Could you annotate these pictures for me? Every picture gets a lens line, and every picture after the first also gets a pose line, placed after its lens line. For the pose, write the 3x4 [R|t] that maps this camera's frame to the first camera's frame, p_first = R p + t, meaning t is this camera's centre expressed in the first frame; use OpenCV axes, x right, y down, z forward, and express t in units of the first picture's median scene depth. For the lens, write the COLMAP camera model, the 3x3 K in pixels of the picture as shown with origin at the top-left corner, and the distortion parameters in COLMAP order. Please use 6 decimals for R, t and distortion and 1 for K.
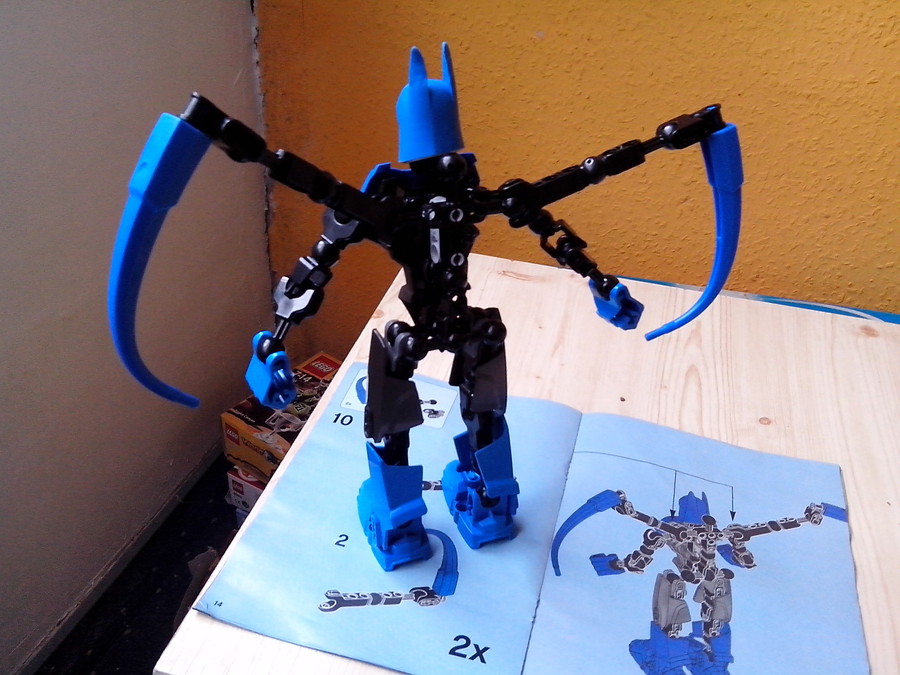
lens RADIAL K [[846.4, 0, 453.2], [0, 846.4, 348.8], [0, 0, 1]] dist [0.044747, -0.102400]
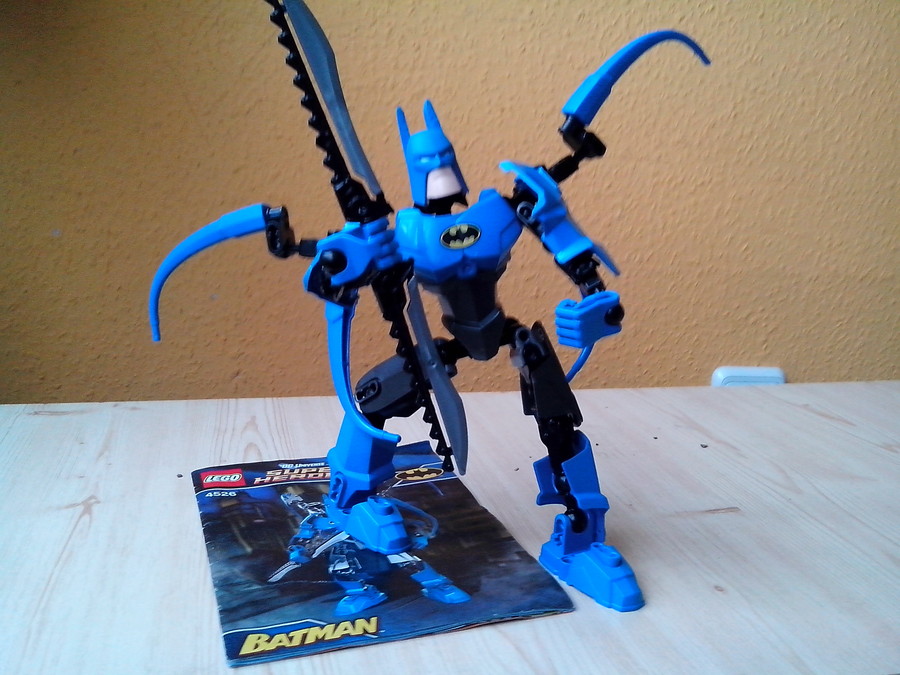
lens RADIAL K [[852.8, 0, 450.0], [0, 852.8, 324.7], [0, 0, 1]] dist [0.141079, -0.354337]
pose [[0.876696, -0.108701, 0.468602, 0.019097], [0.272750, 0.914739, -0.298092, 0.167645], [-0.396245, 0.389148, 0.831597, 0.009465]]
